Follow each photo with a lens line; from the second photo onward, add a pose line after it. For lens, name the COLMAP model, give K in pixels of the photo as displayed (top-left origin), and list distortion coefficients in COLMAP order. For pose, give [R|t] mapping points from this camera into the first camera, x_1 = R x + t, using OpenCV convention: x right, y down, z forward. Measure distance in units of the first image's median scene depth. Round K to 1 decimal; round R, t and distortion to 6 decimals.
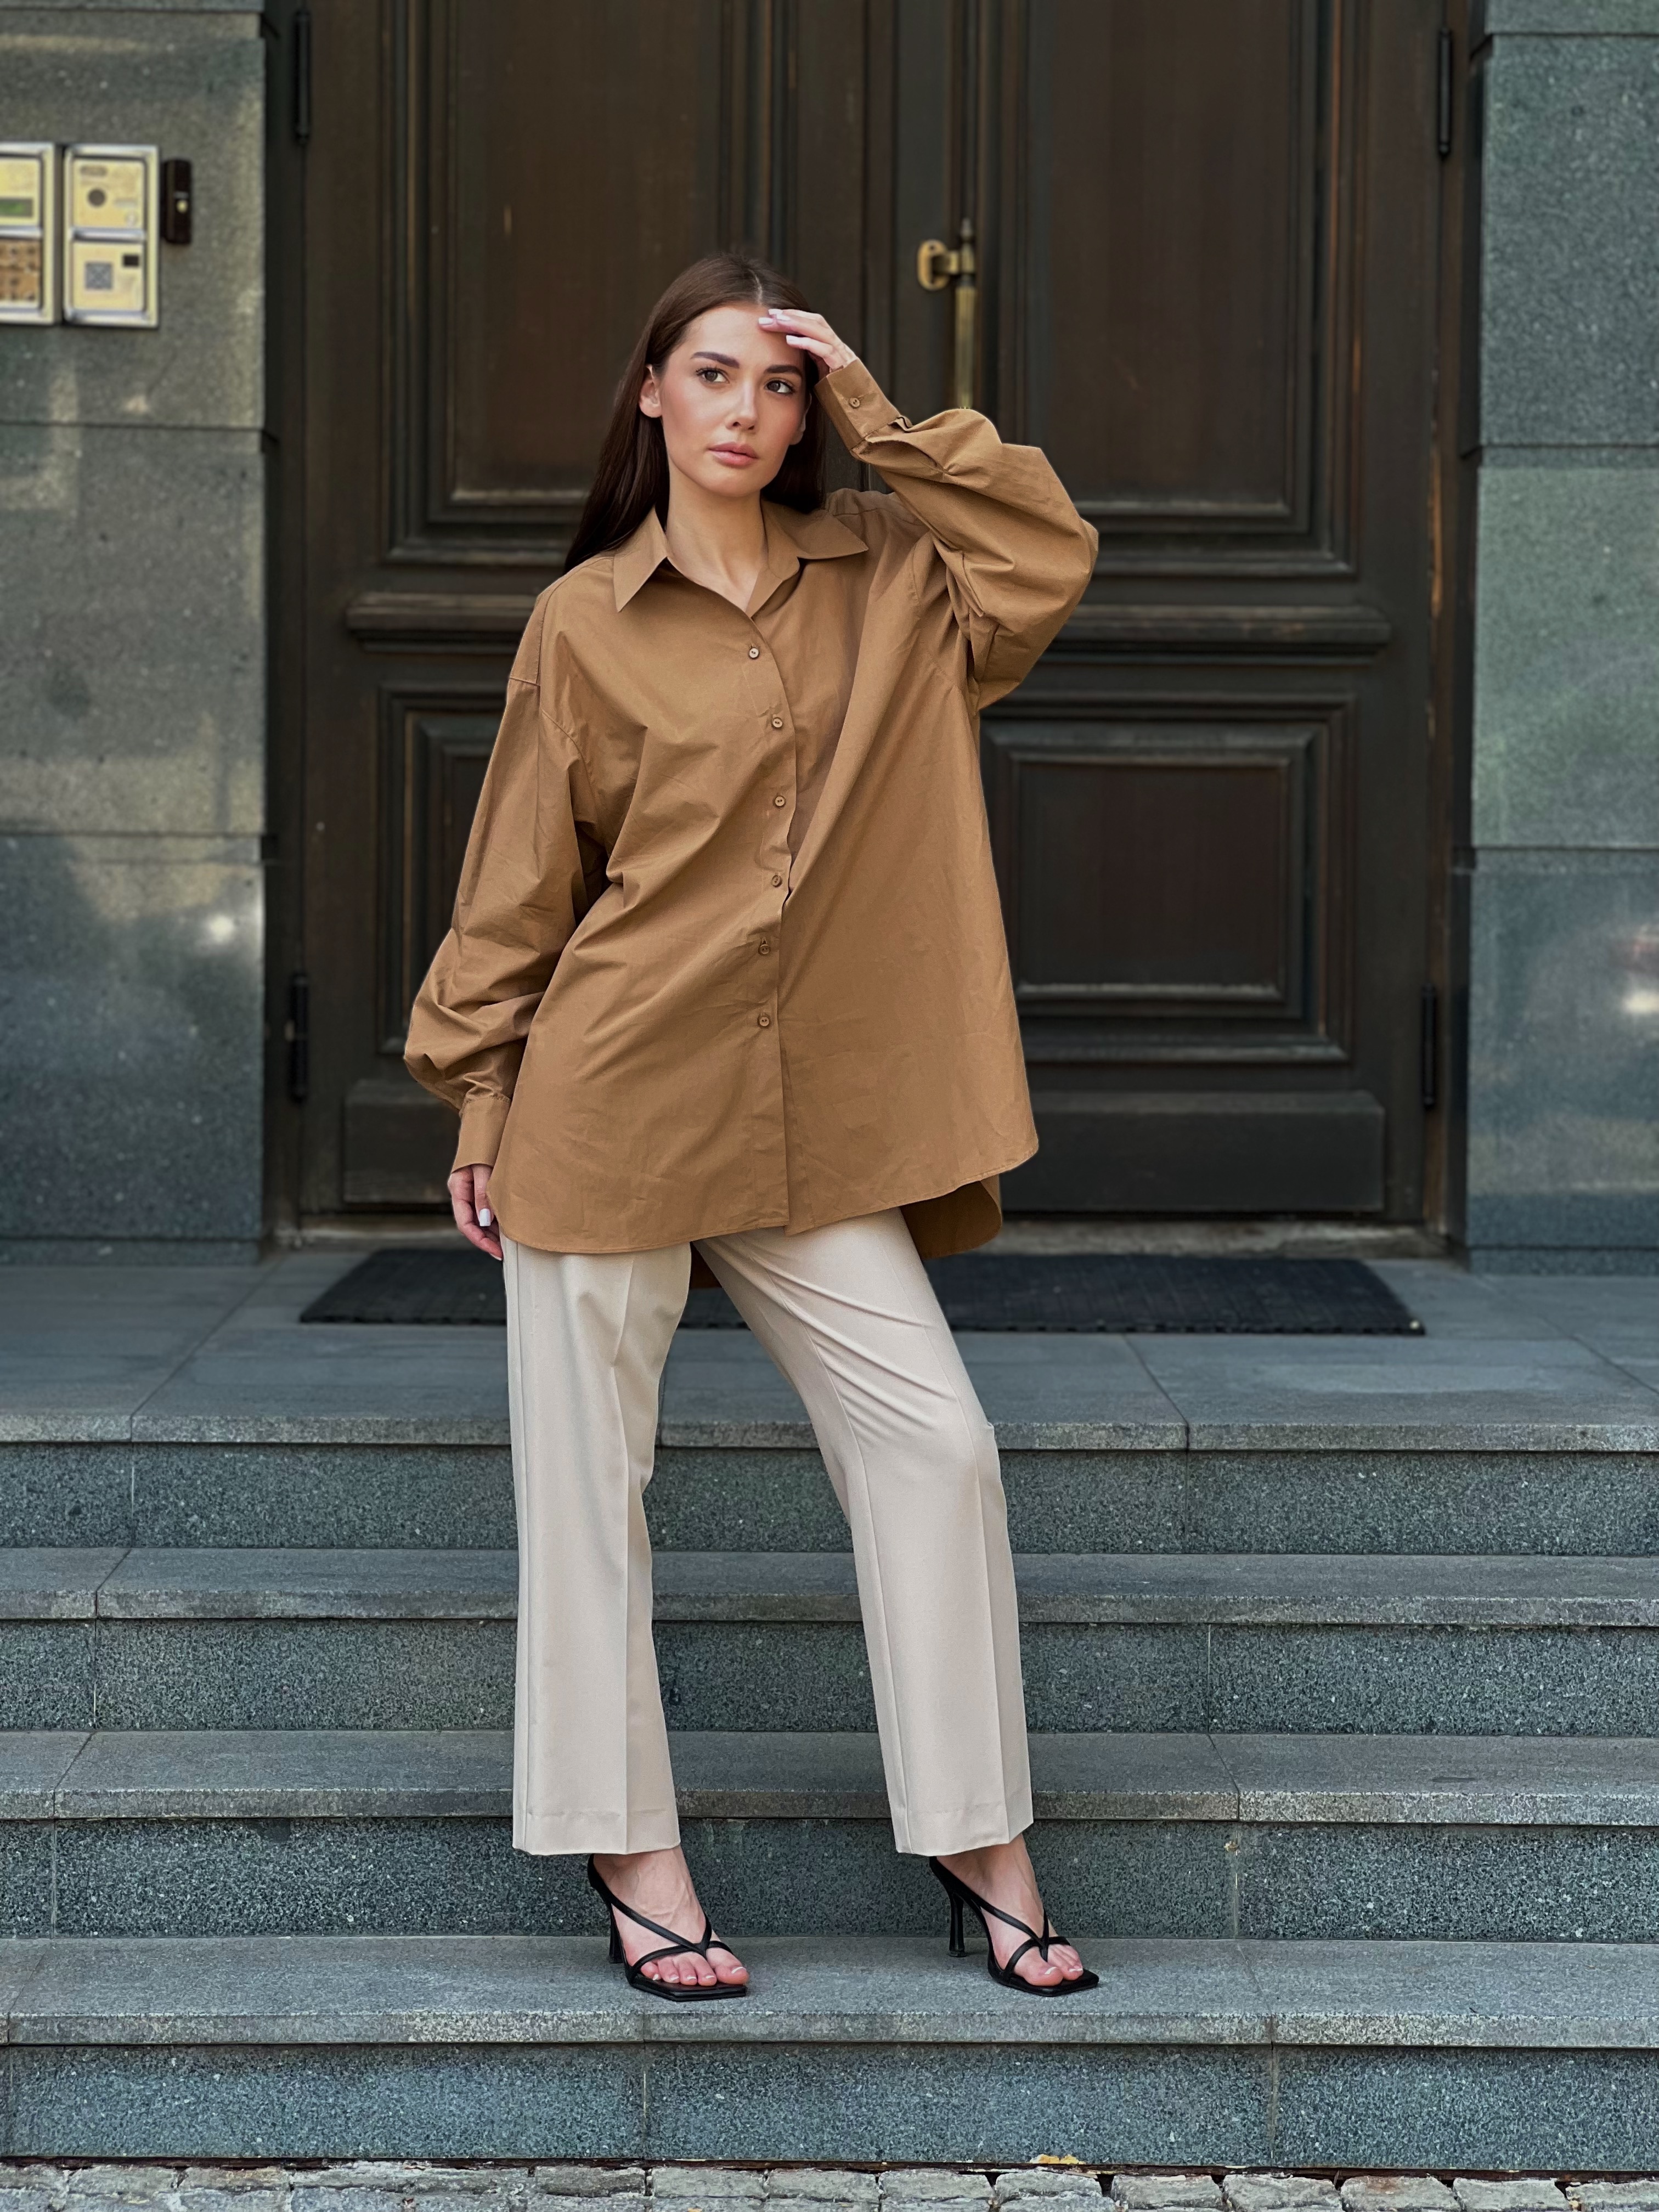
lens RADIAL K [[4911.6, 0, 824.1], [0, 4911.6, 1093.9], [0, 0, 1]] dist [0.218096, 0.000000]
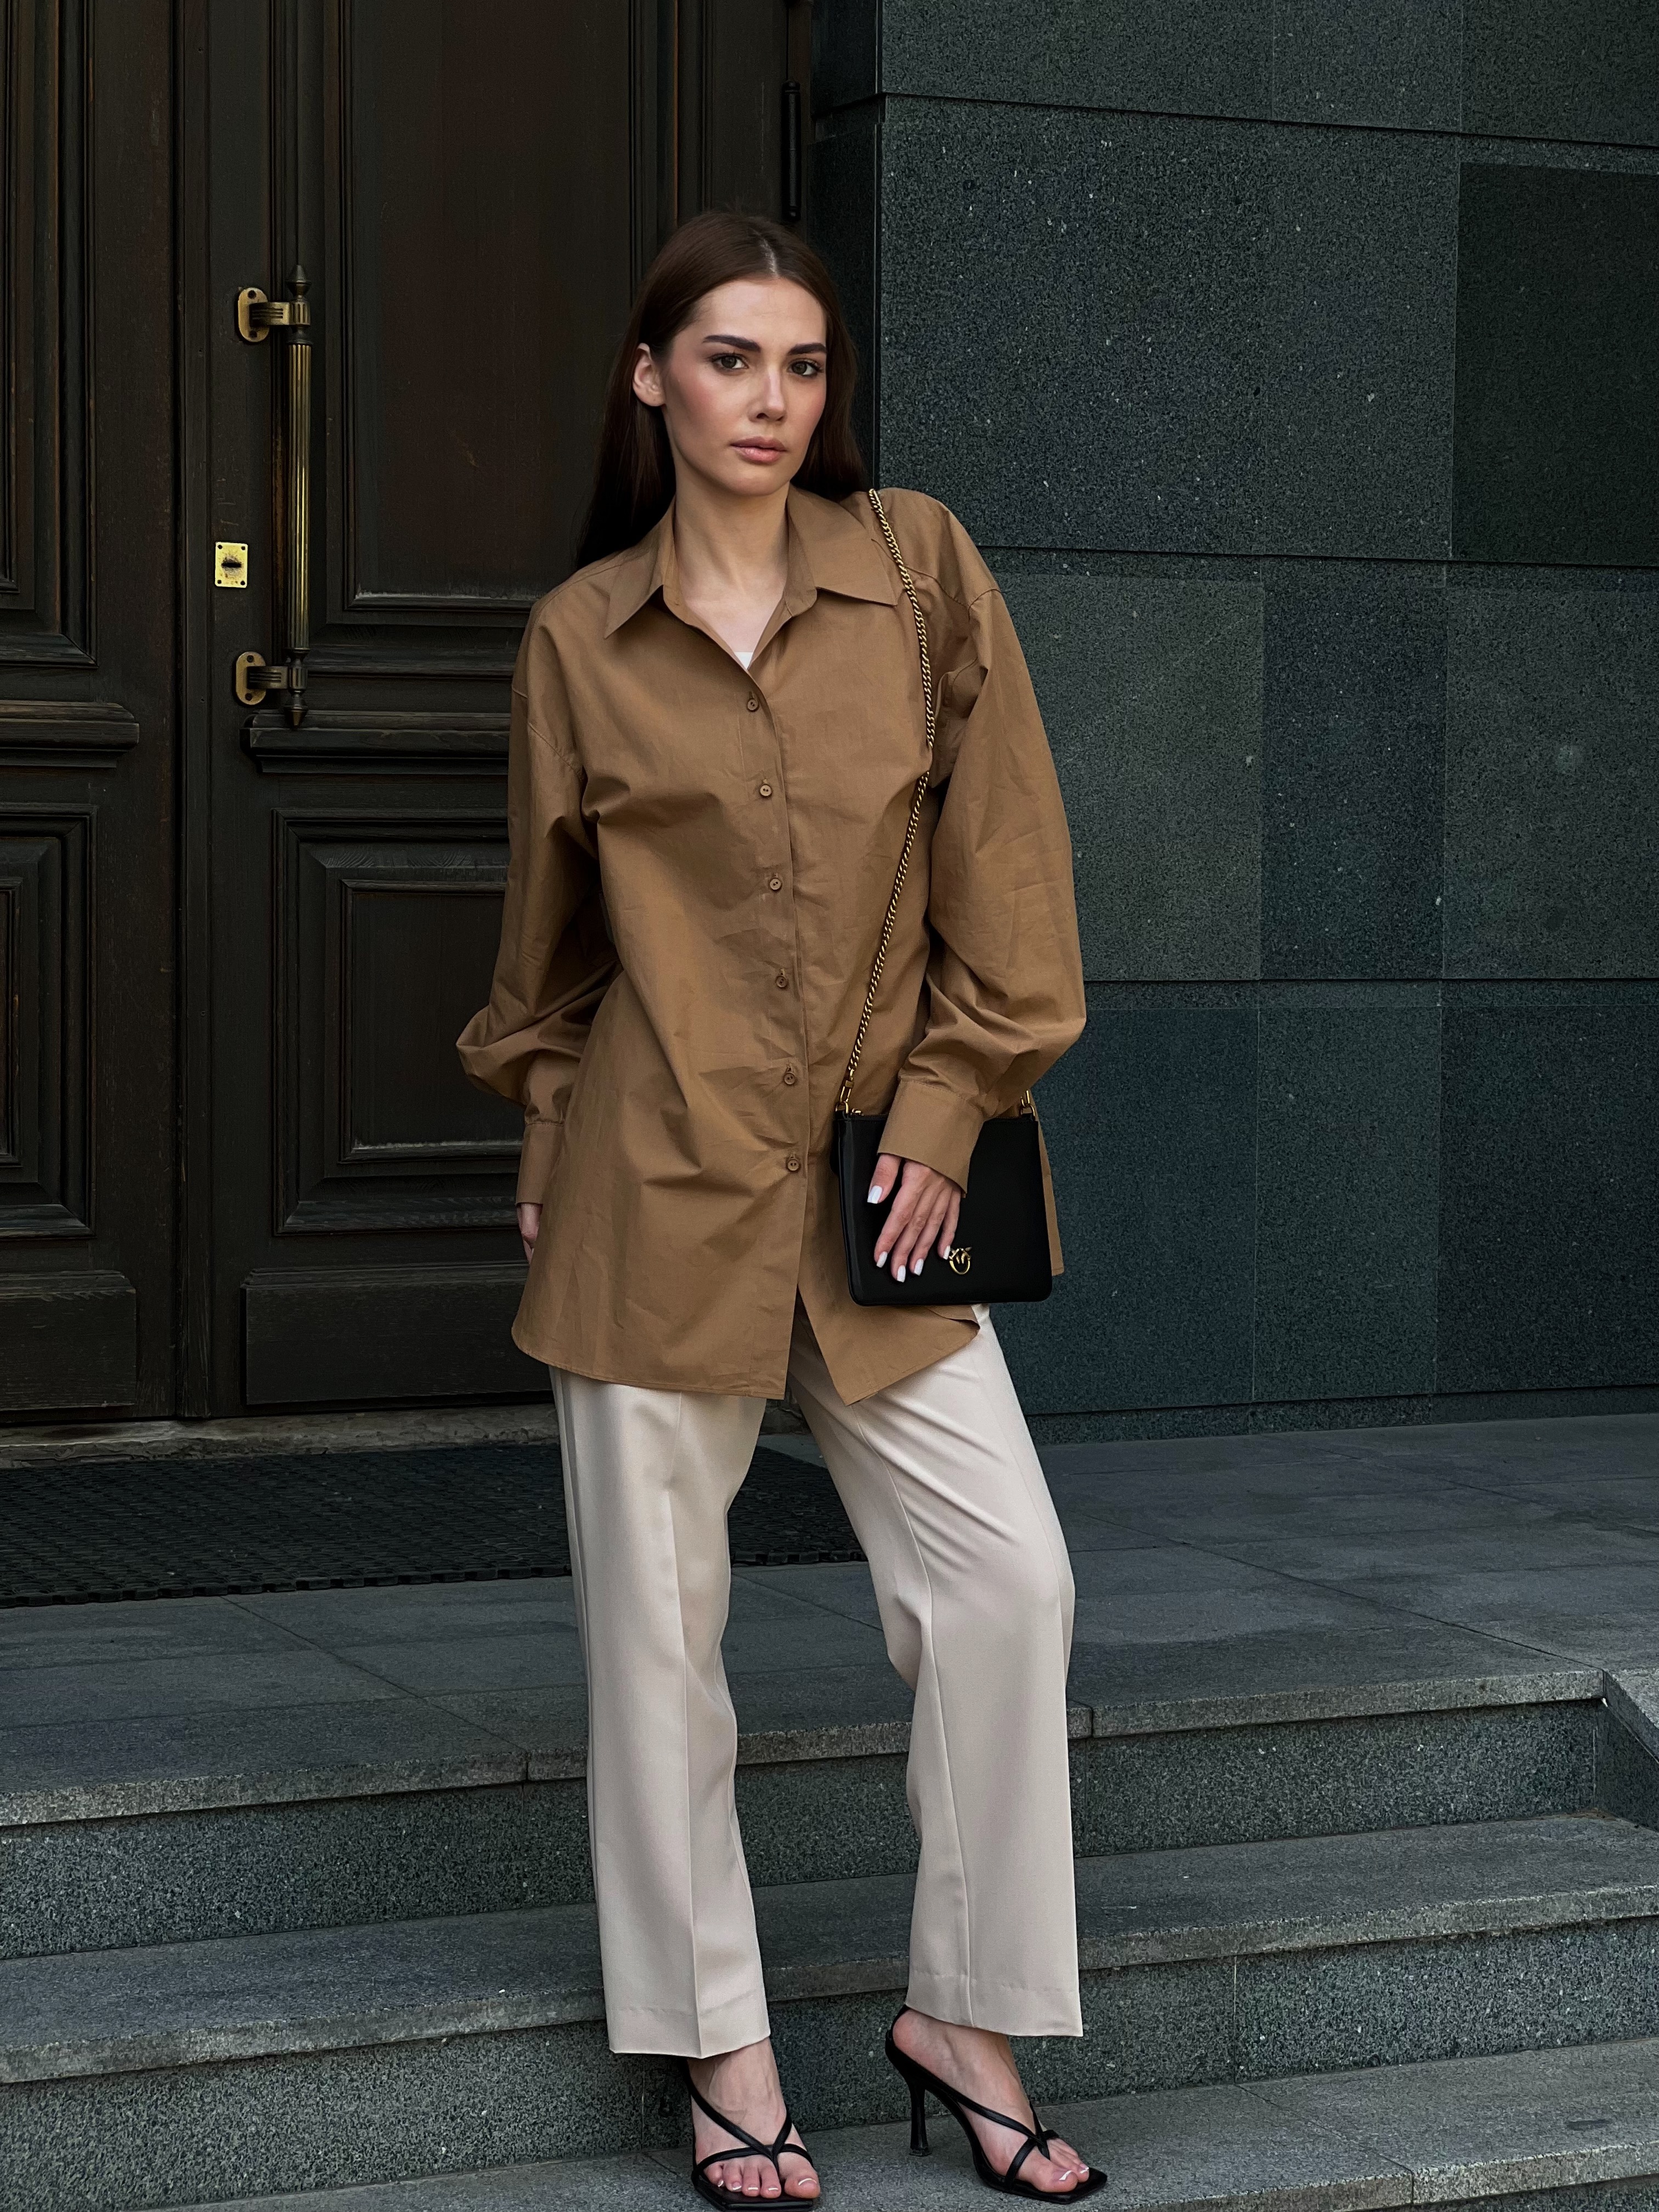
lens RADIAL K [[4911.6, 0, 830.0], [0, 4911.6, 1121.7], [0, 0, 1]] dist [0.218096, 0.000000]
pose [[0.918342, -0.025059, 0.394994, -0.309271], [0.021493, 0.999679, 0.013450, -0.048923], [-0.395204, -0.003862, 0.918585, 0.222475]]
